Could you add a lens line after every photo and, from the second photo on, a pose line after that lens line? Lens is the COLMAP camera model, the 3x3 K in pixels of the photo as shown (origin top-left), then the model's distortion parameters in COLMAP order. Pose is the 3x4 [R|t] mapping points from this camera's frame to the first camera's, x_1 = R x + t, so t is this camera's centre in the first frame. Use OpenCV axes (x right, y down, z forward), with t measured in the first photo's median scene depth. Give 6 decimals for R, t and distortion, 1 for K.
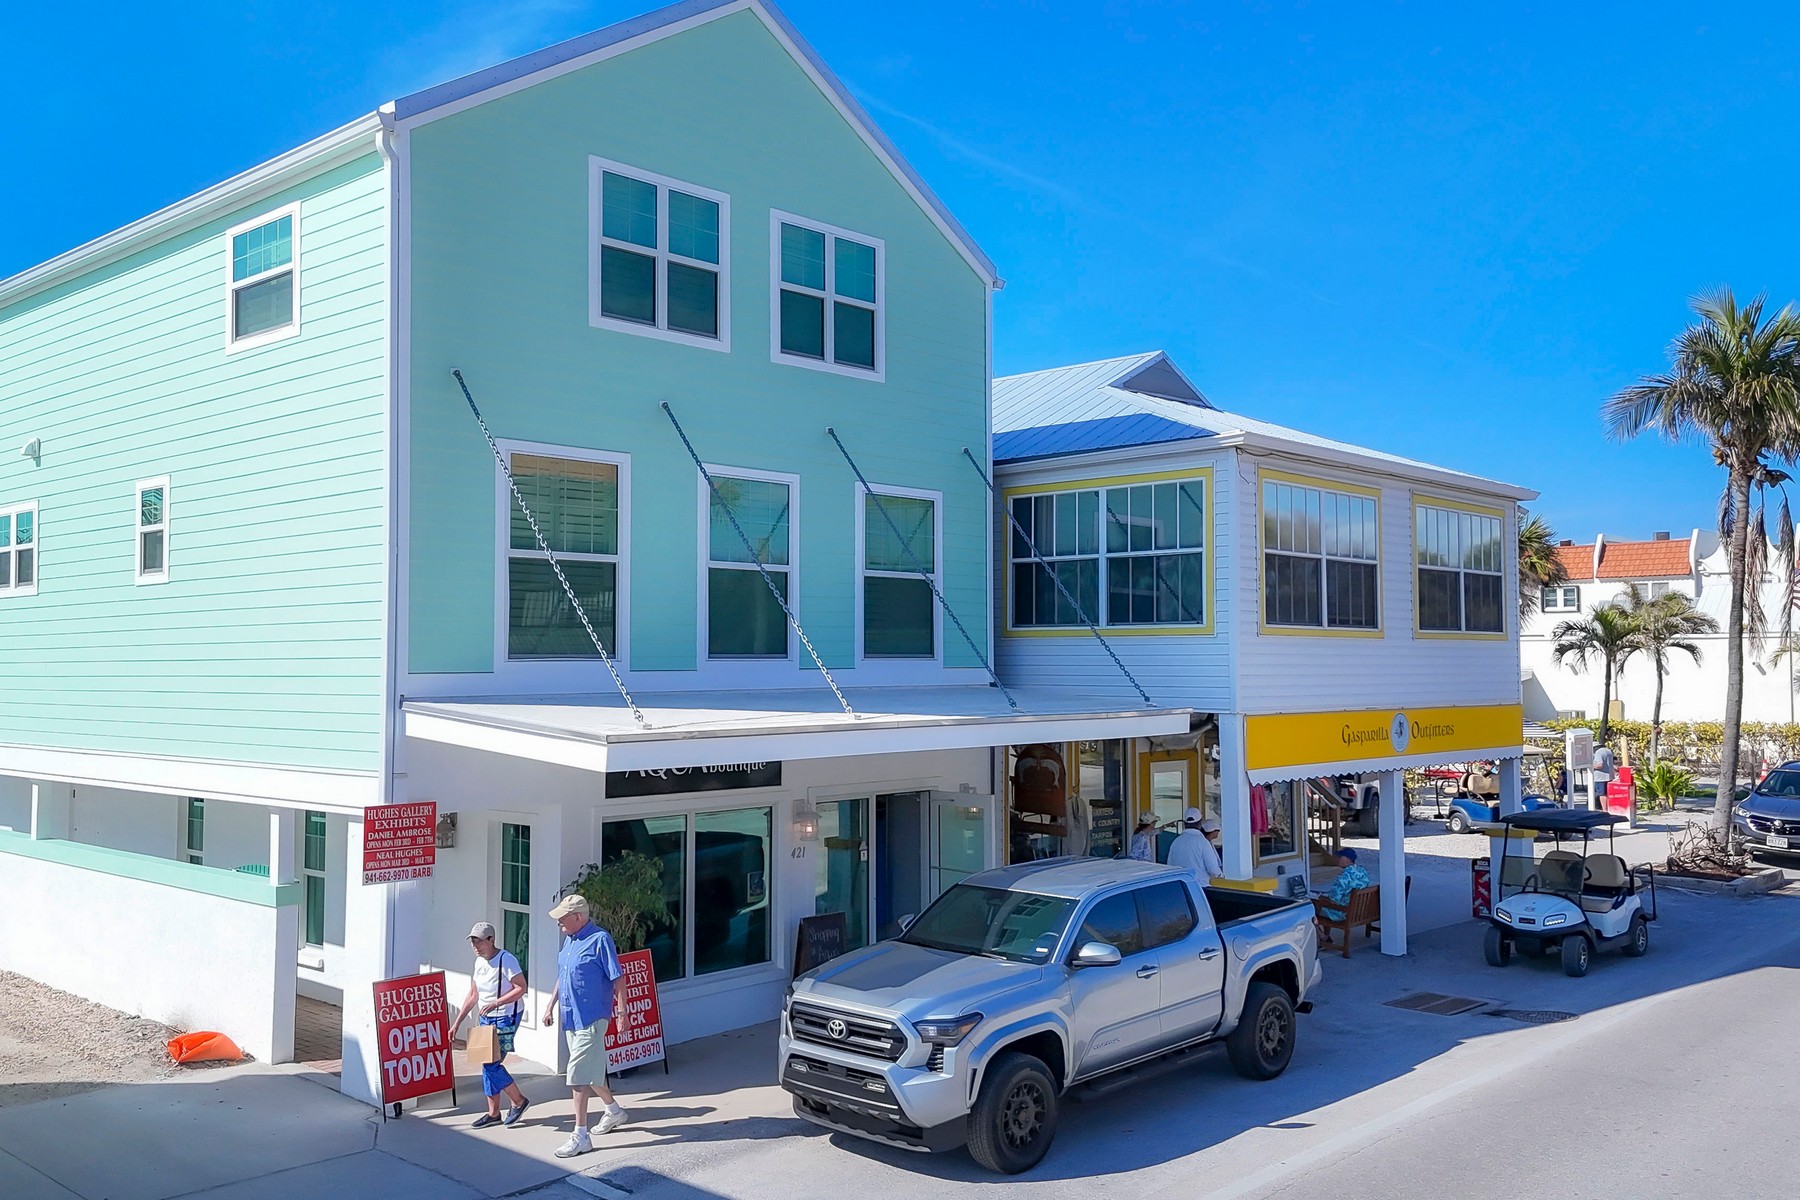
lens RADIAL K [[1529.2, 0, 900.0], [0, 1529.2, 600.0], [0, 0, 1]] dist [0.087623, -0.067839]
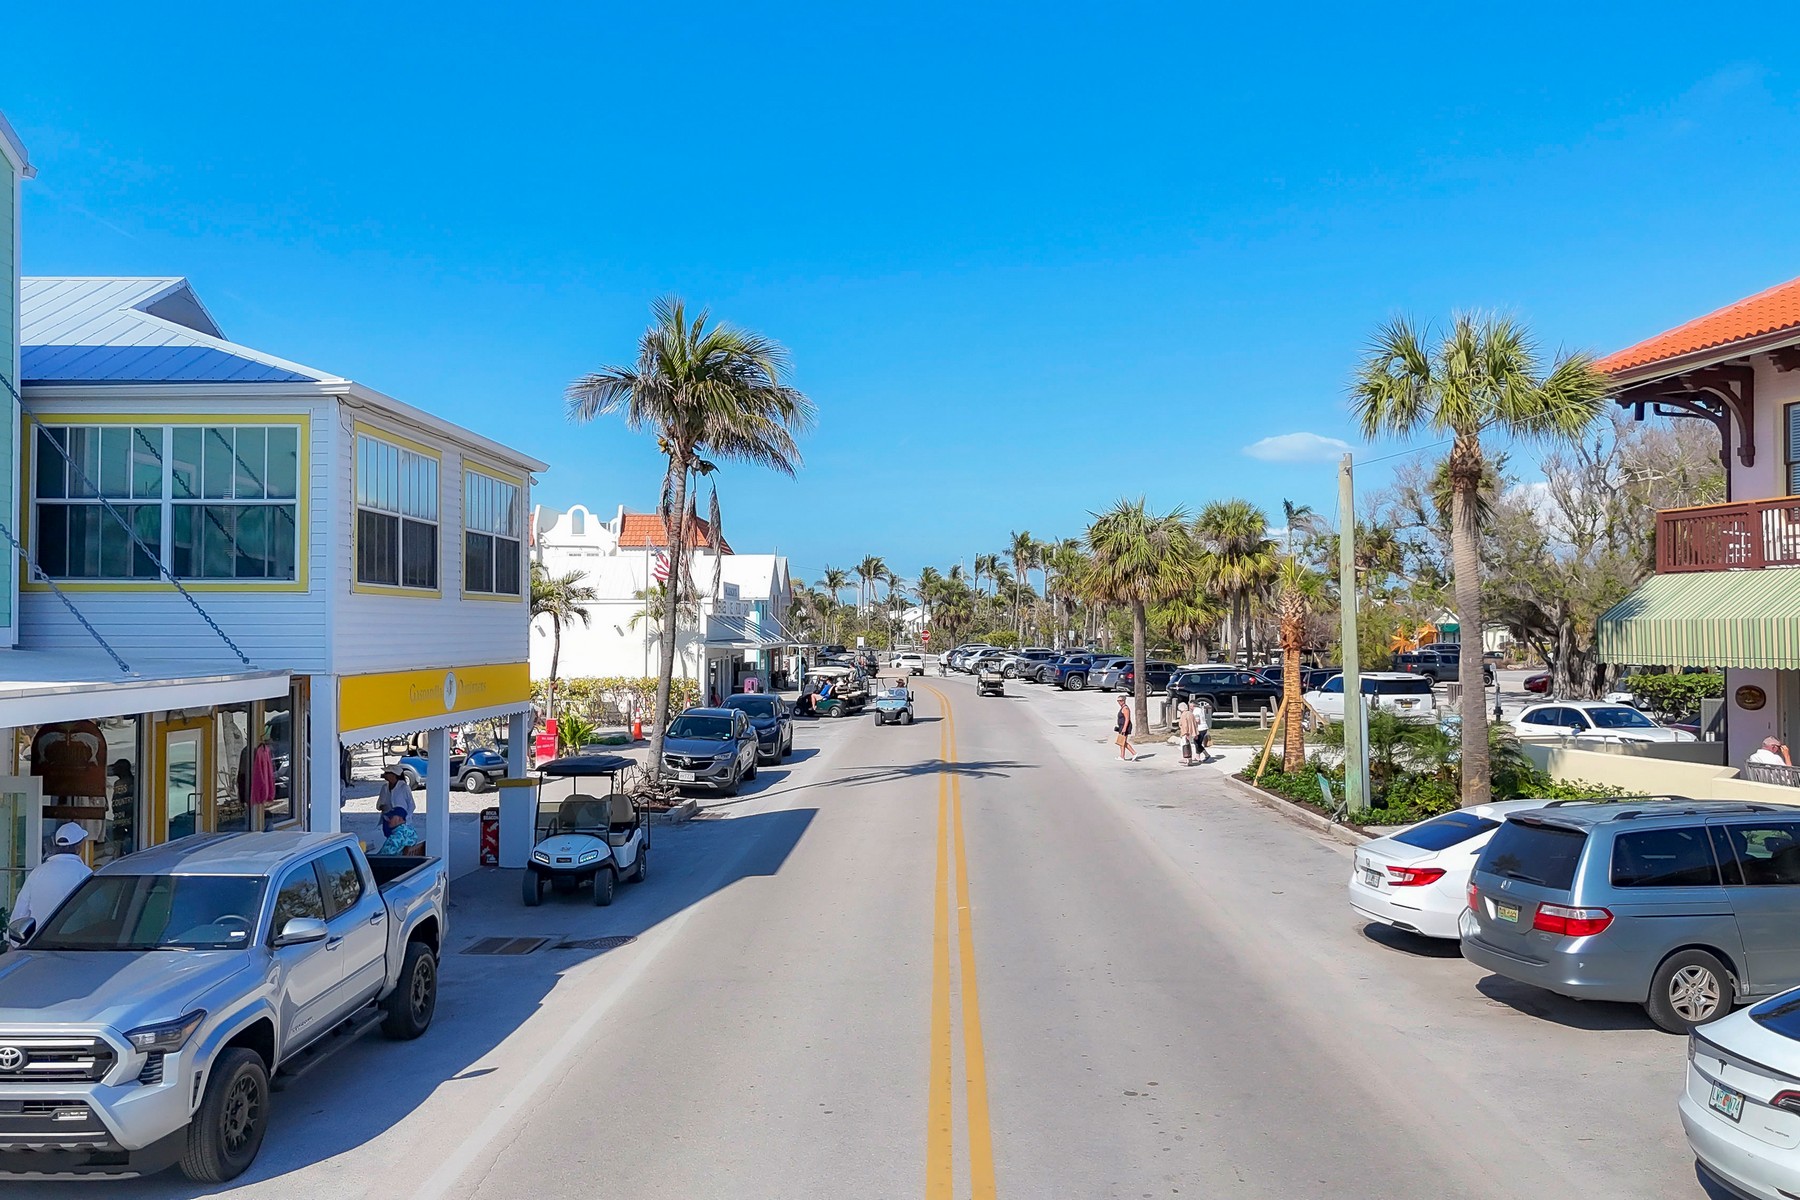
lens RADIAL K [[1529.2, 0, 900.0], [0, 1529.2, 600.0], [0, 0, 1]] dist [0.087623, -0.067839]
pose [[0.767556, 0.015306, 0.640799, -0.116429], [-0.030768, 0.999442, 0.012982, 0.003610], [-0.640243, -0.029681, 0.767599, 0.028683]]
